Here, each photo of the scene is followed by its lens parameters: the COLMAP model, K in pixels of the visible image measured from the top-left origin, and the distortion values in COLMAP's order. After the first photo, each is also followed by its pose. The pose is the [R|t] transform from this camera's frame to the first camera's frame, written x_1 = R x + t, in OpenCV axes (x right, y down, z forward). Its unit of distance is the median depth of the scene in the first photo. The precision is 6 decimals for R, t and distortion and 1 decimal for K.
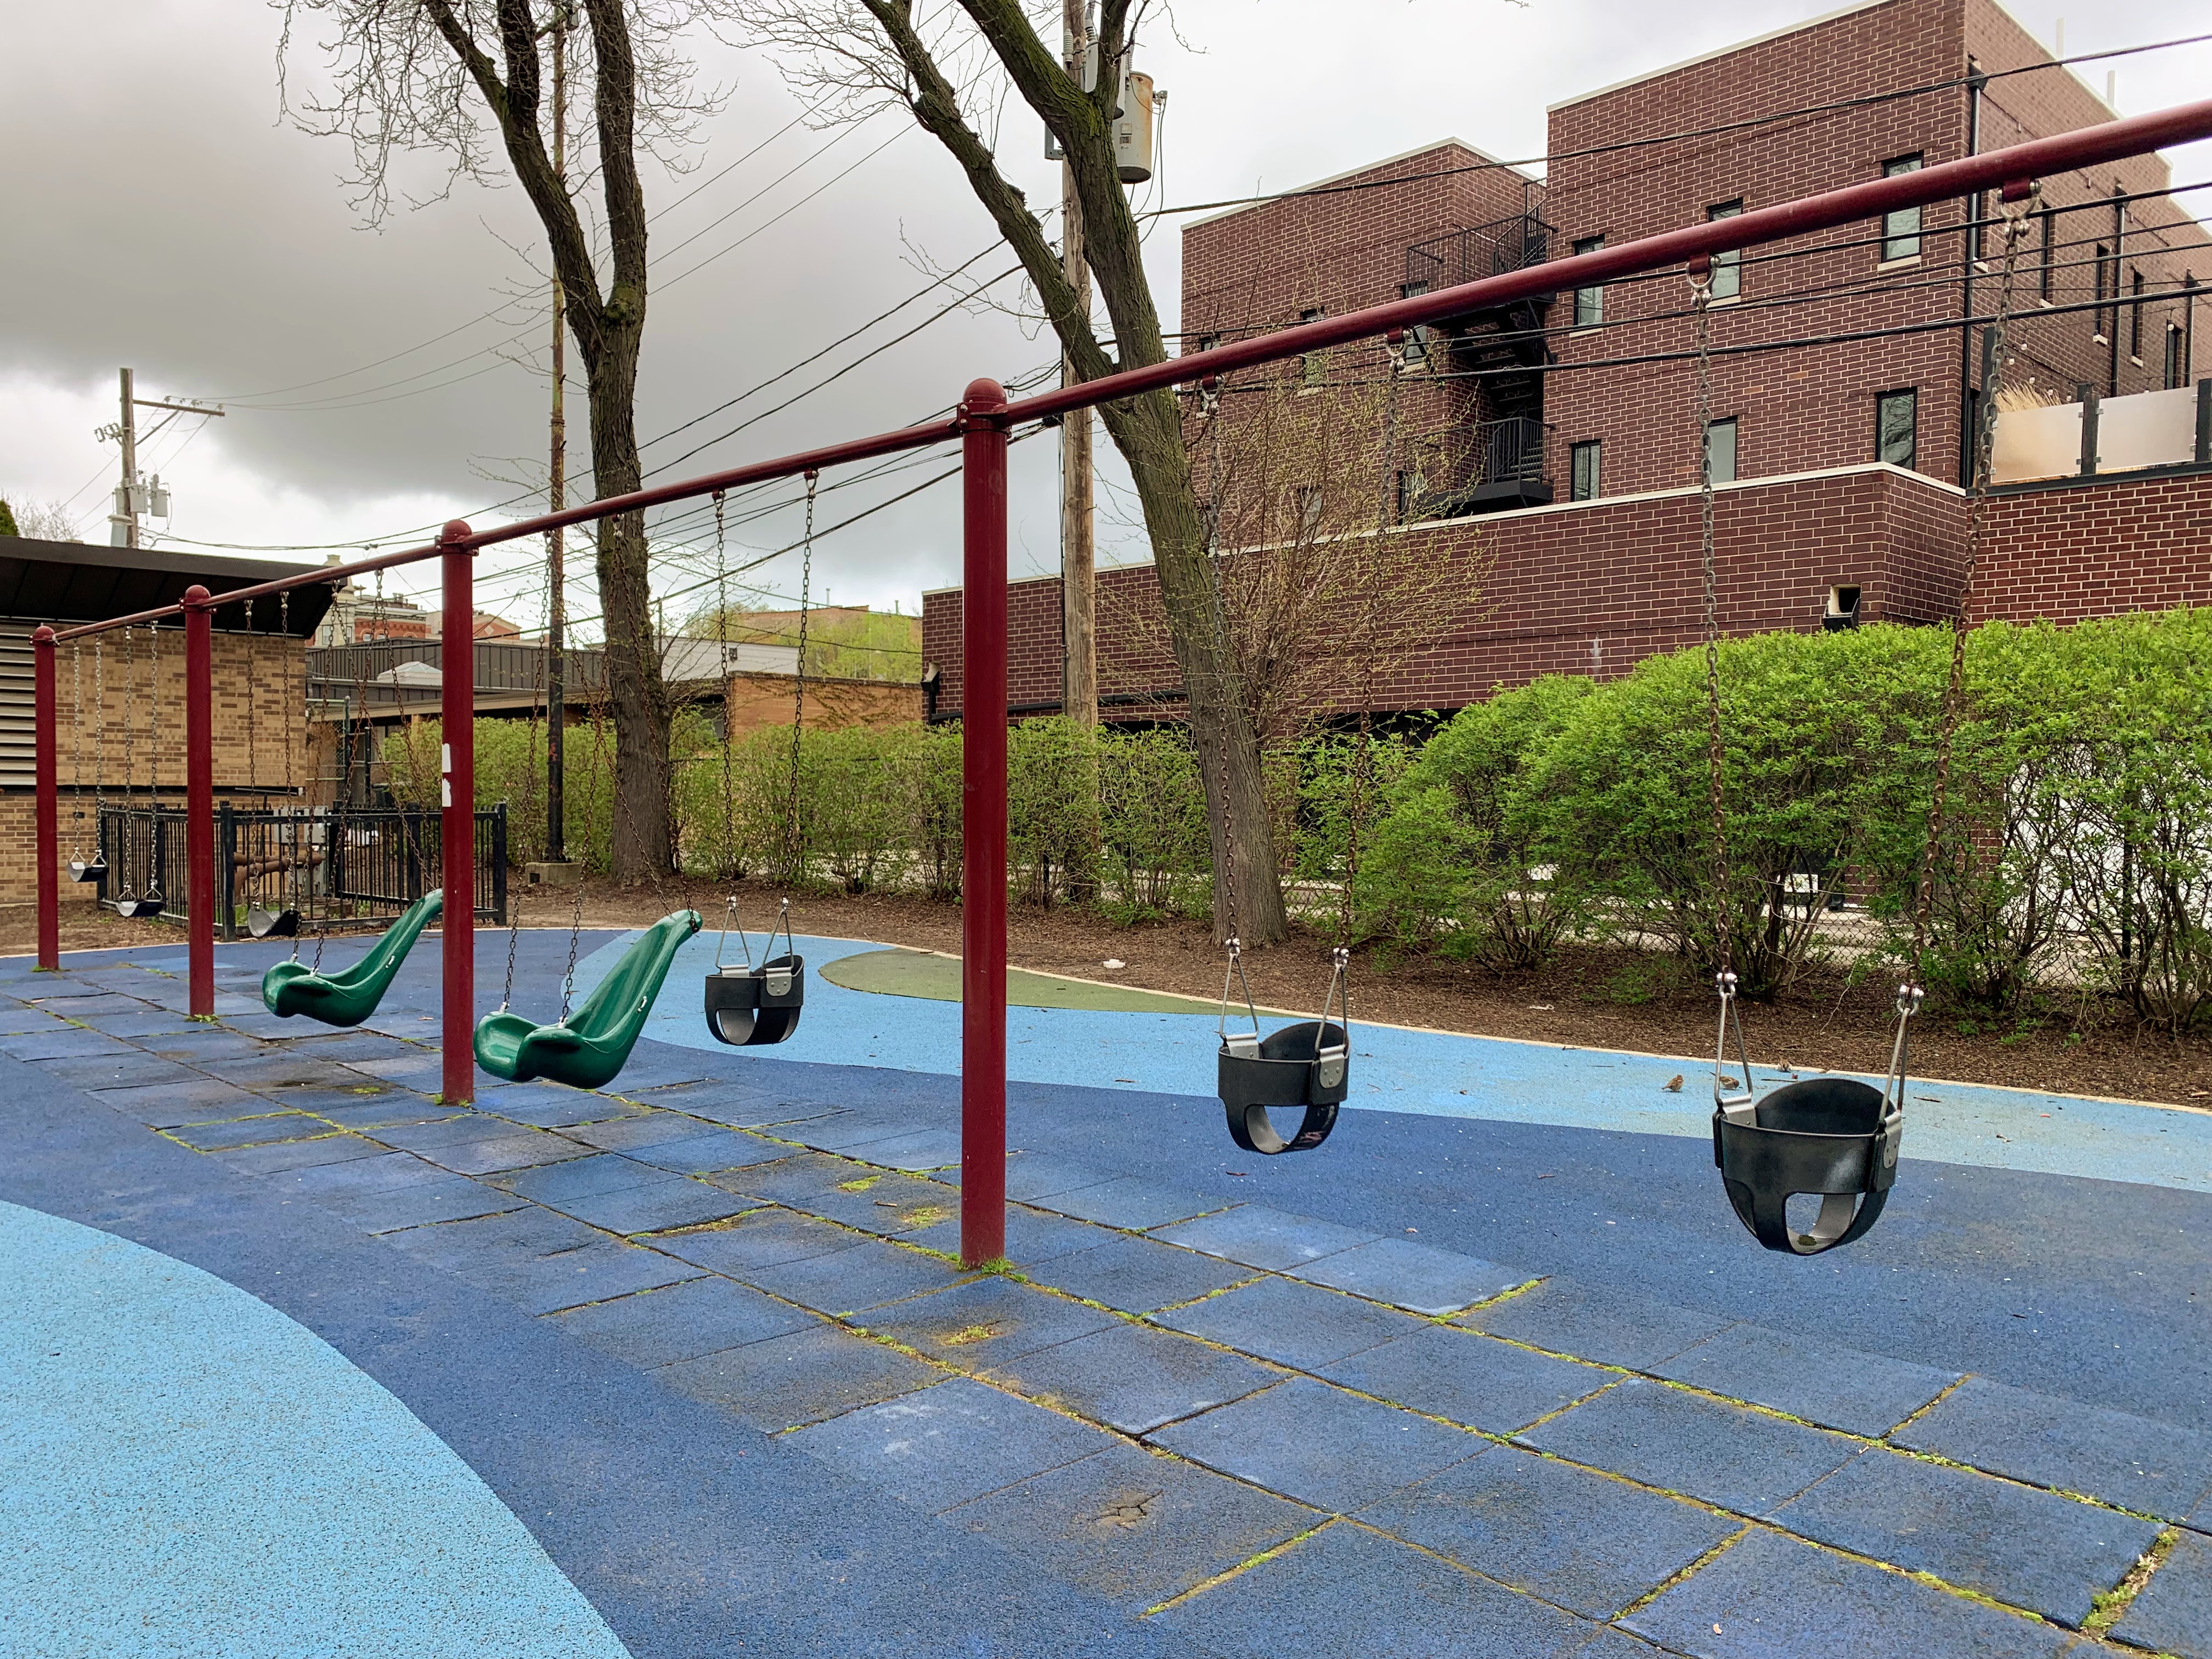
lens RADIAL K [[1681.2, 0, 1108.7], [0, 1681.2, 823.0], [0, 0, 1]] dist [0.041662, -0.034043]
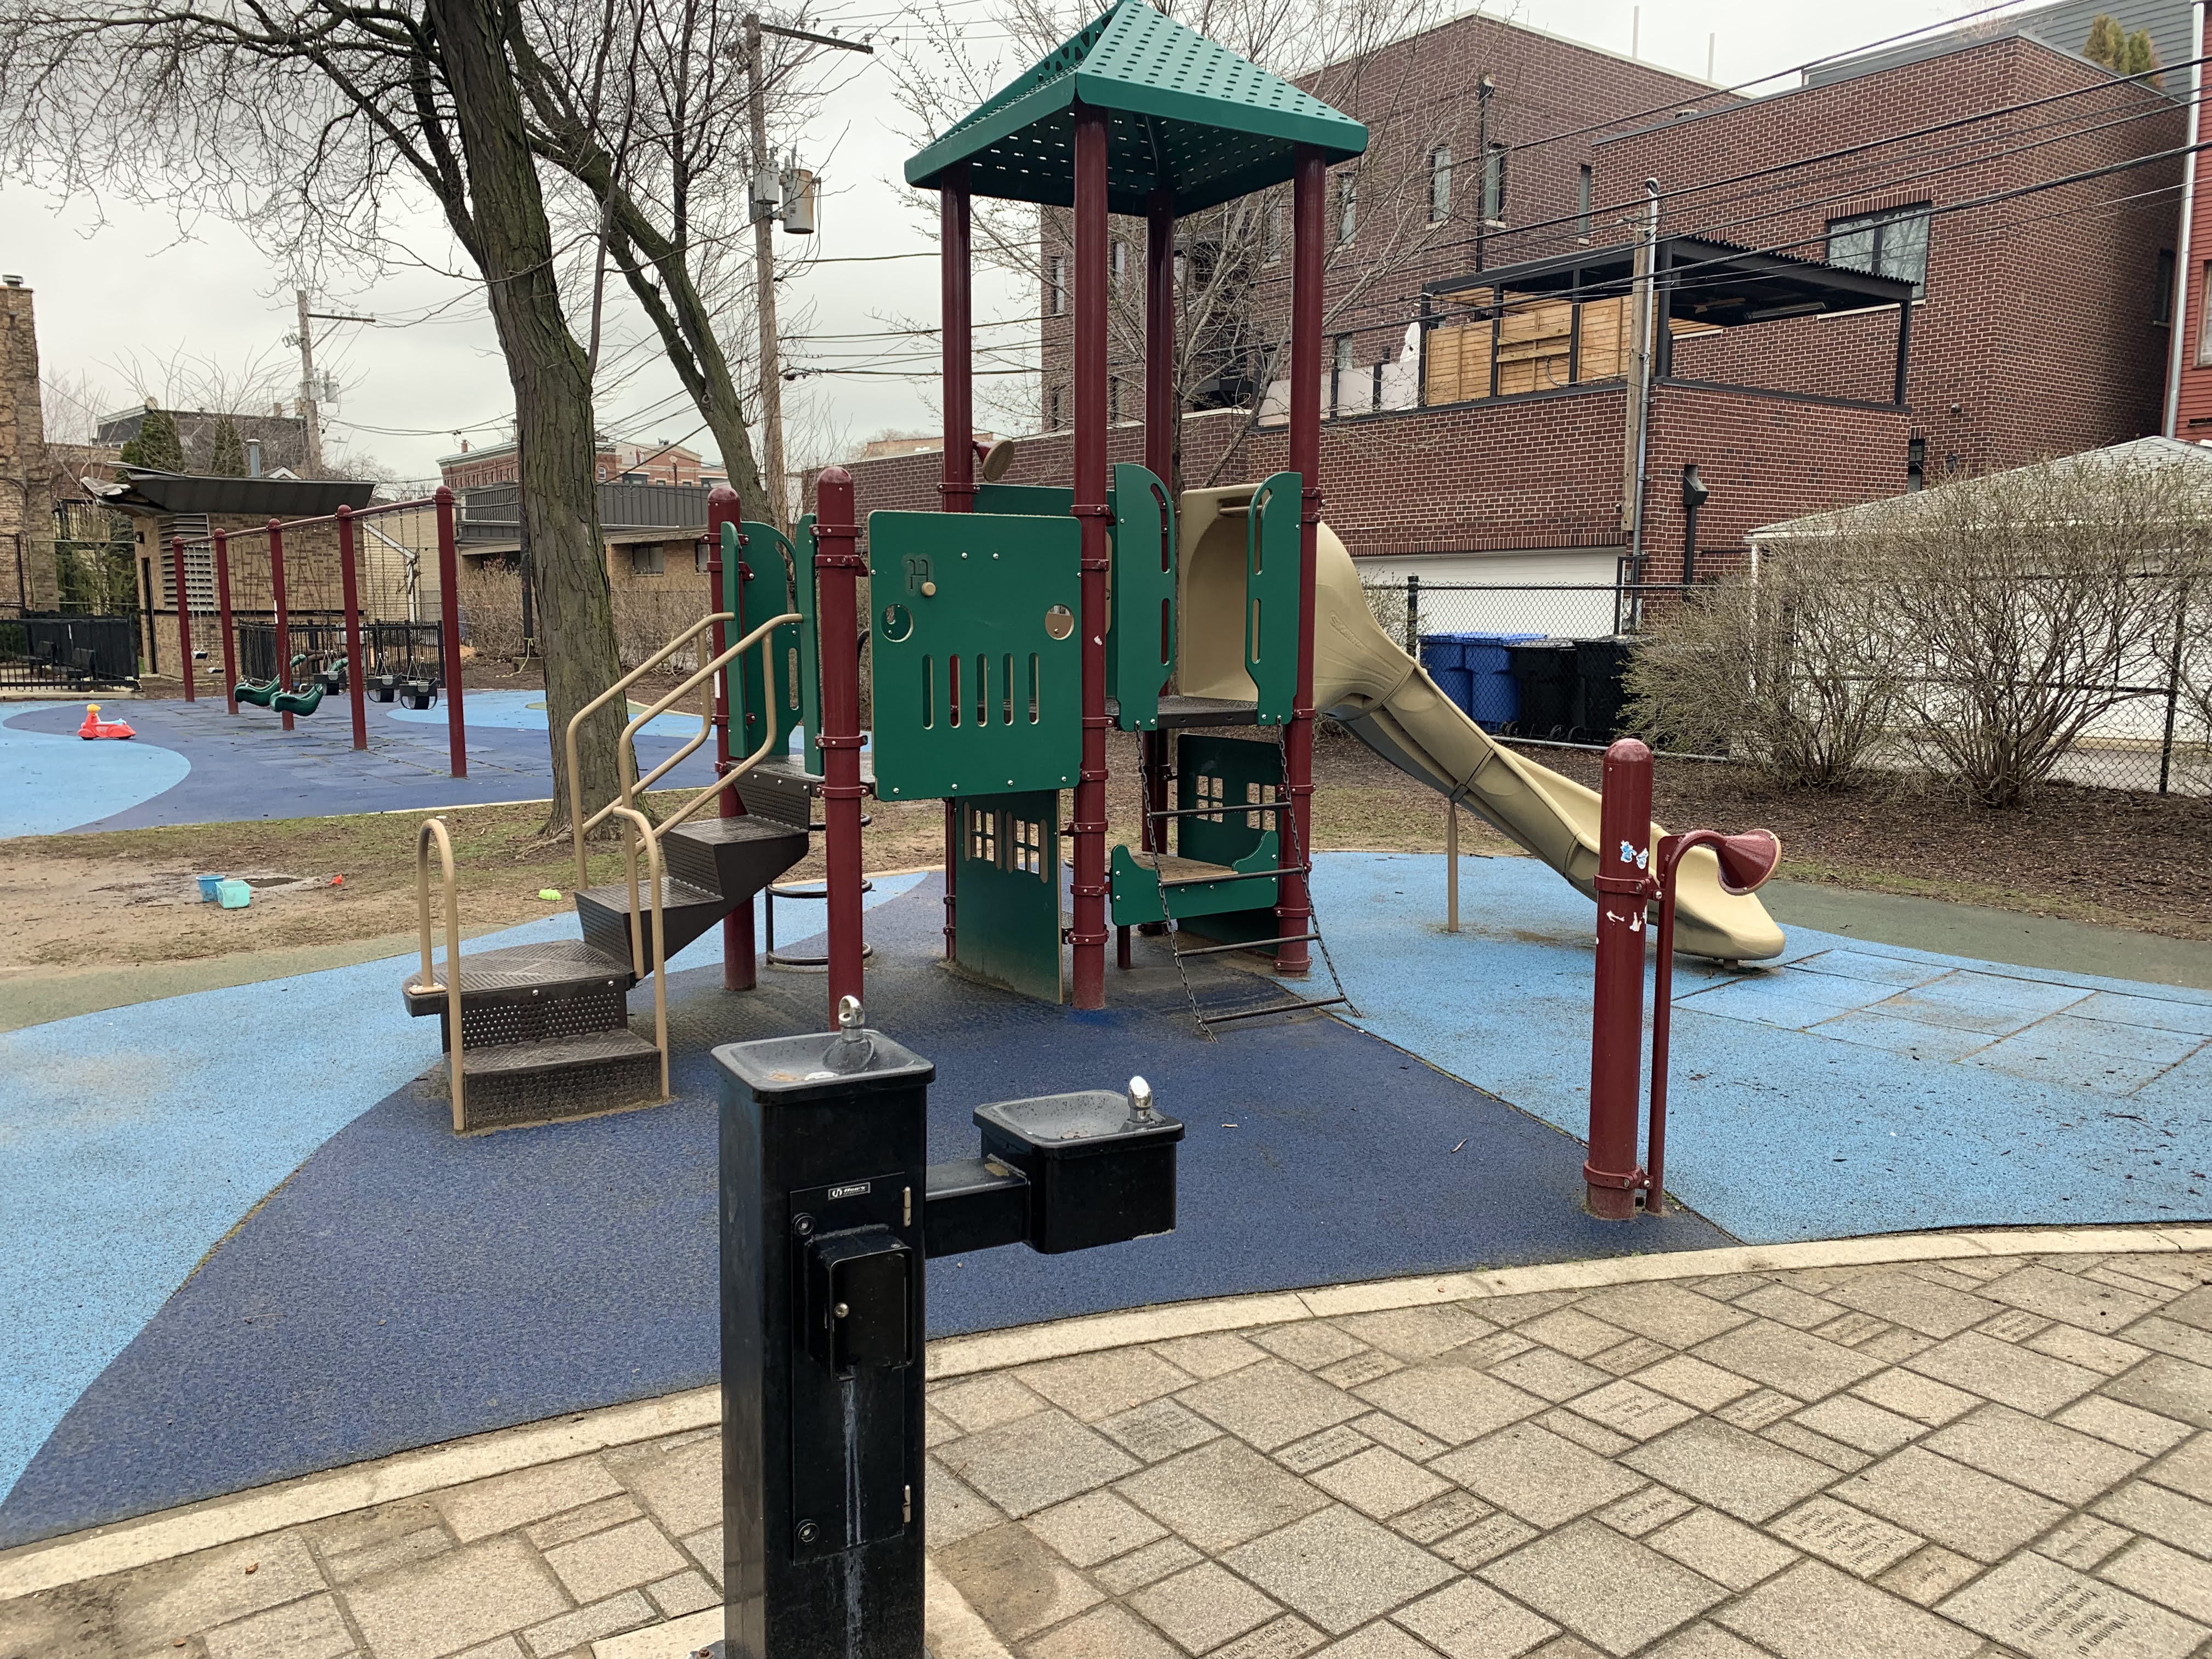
lens RADIAL K [[1693.2, 0, 1093.7], [0, 1693.2, 854.2], [0, 0, 1]] dist [0.039275, -0.041880]
pose [[0.989823, 0.016461, -0.141349, 0.471770], [0.001991, 0.991588, 0.129420, 0.000543], [0.142290, -0.128385, 0.981464, -0.572332]]
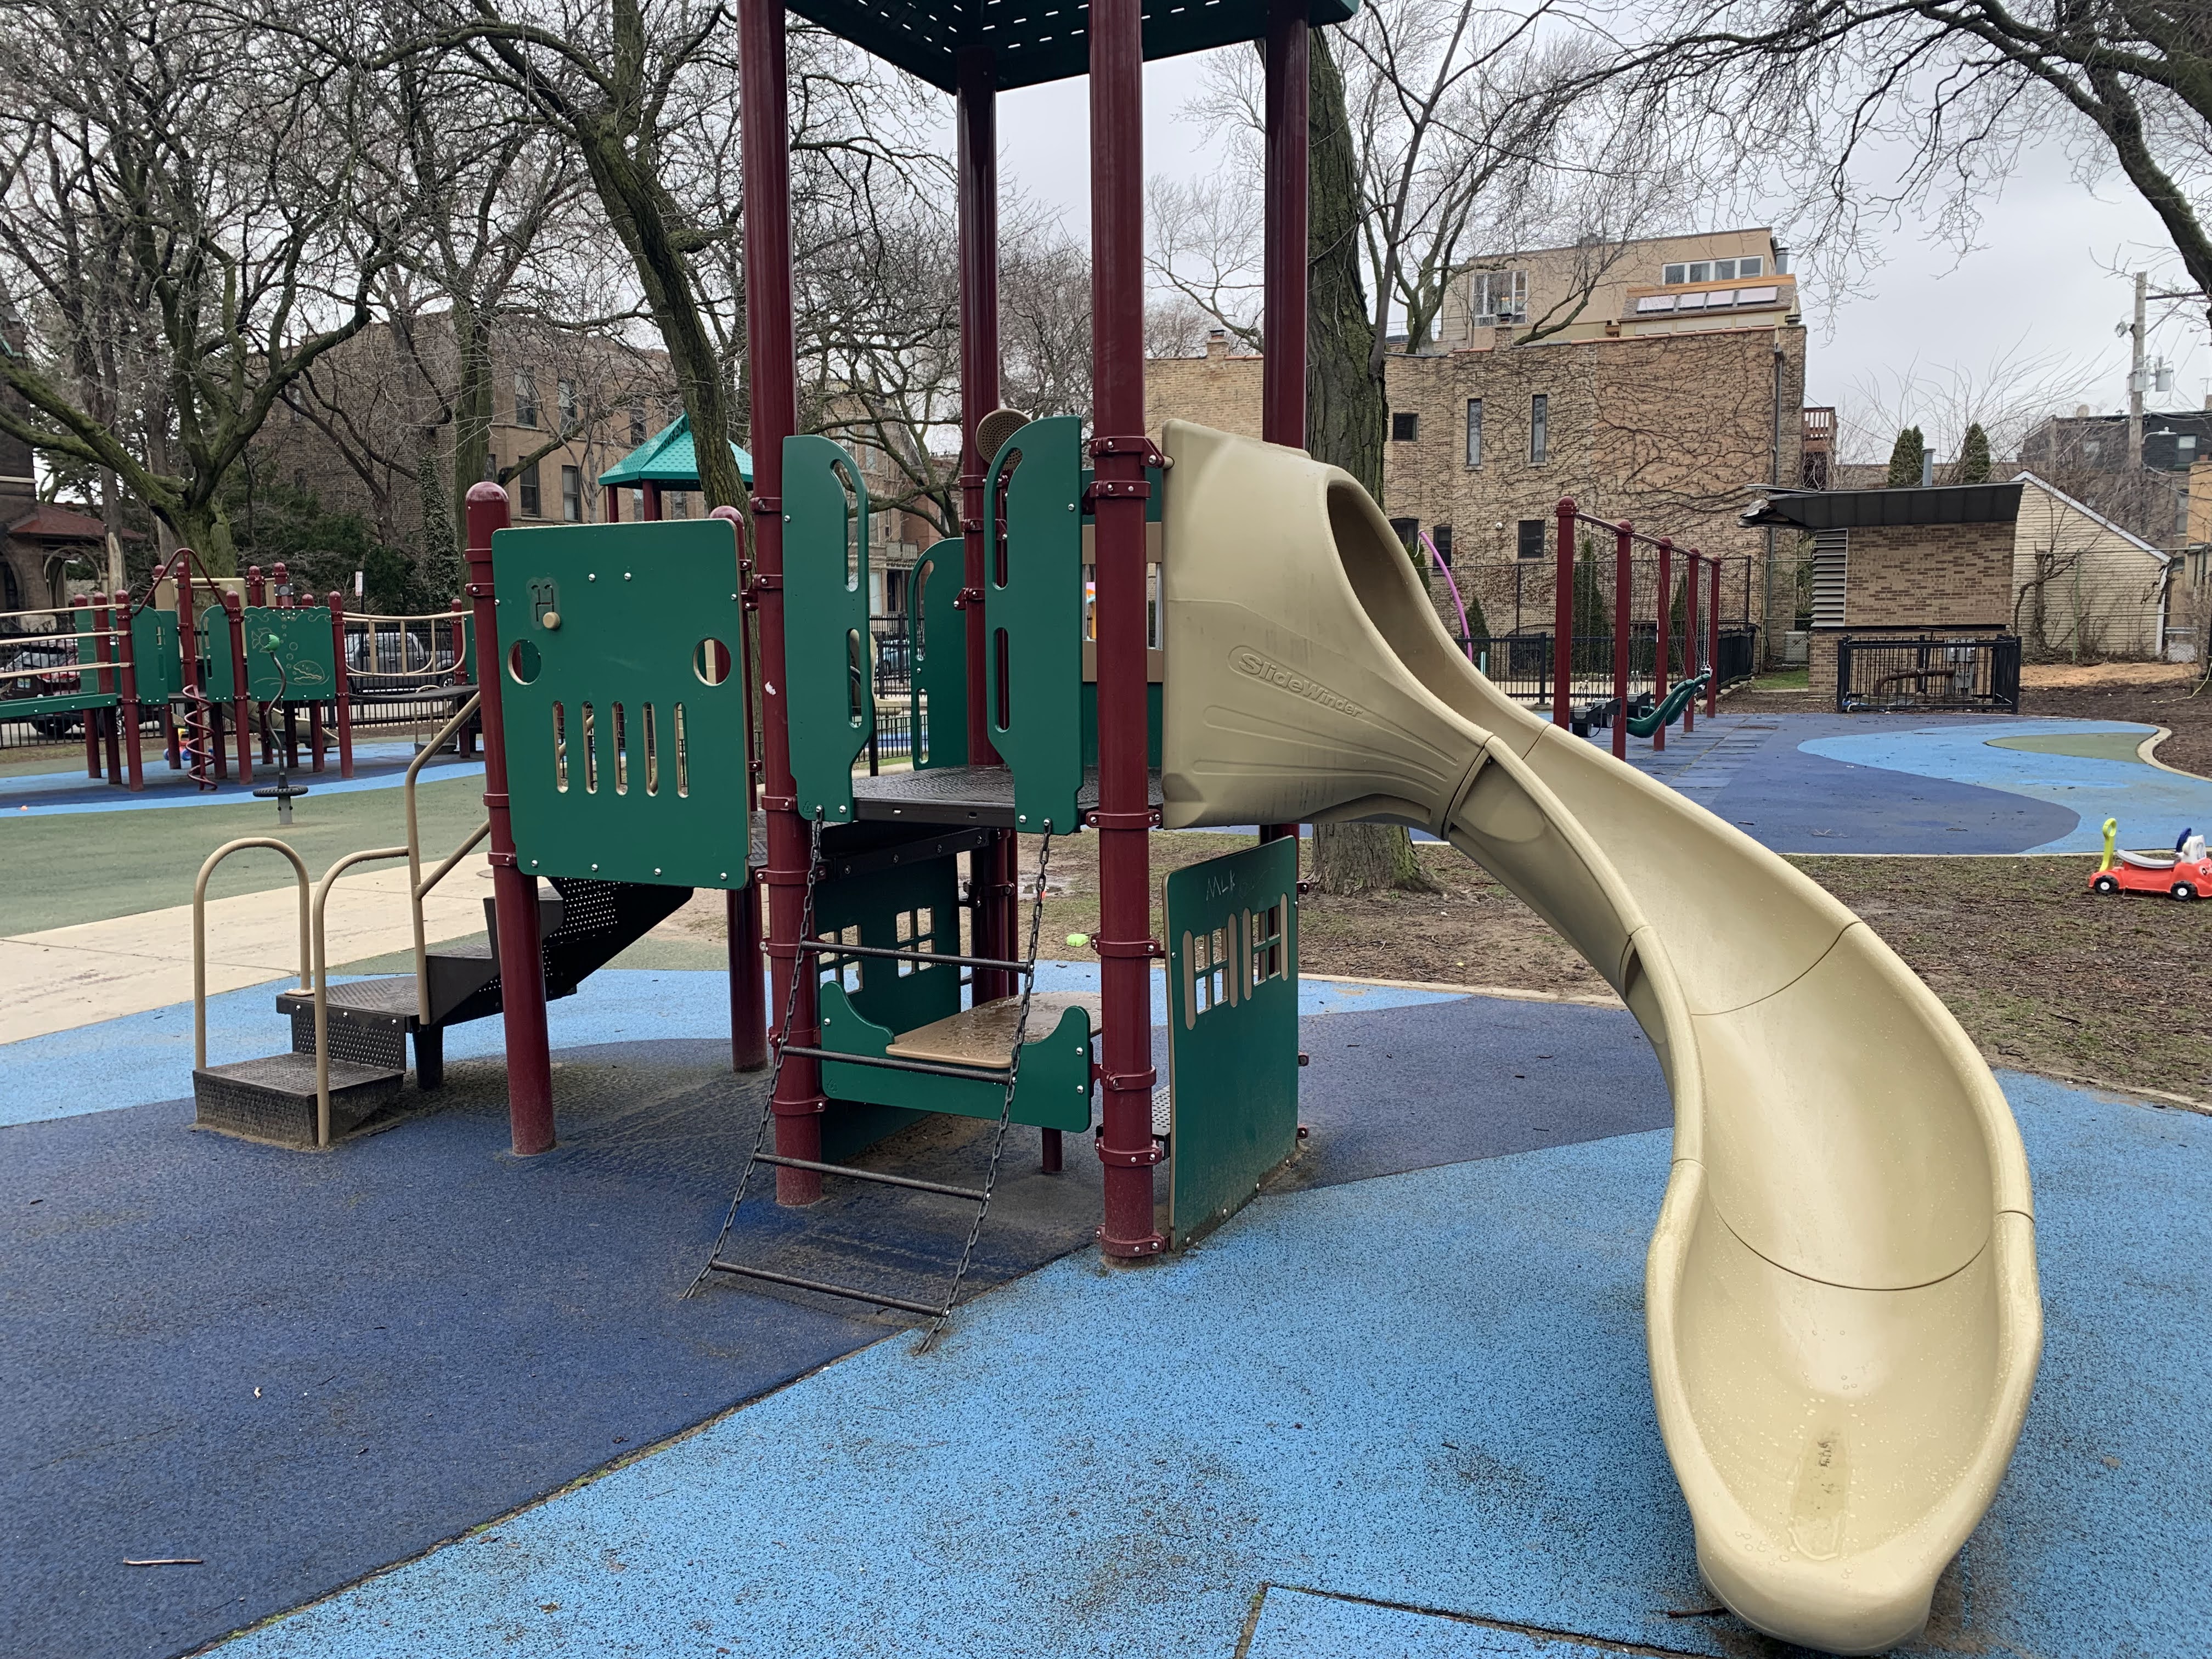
lens RADIAL K [[1681.2, 0, 1108.7], [0, 1681.2, 823.0], [0, 0, 1]] dist [0.041662, -0.034043]
pose [[0.354084, 0.099647, -0.929890, 0.664969], [-0.001898, 0.994382, 0.105835, -0.004415], [0.935212, -0.035709, 0.352284, -0.273810]]
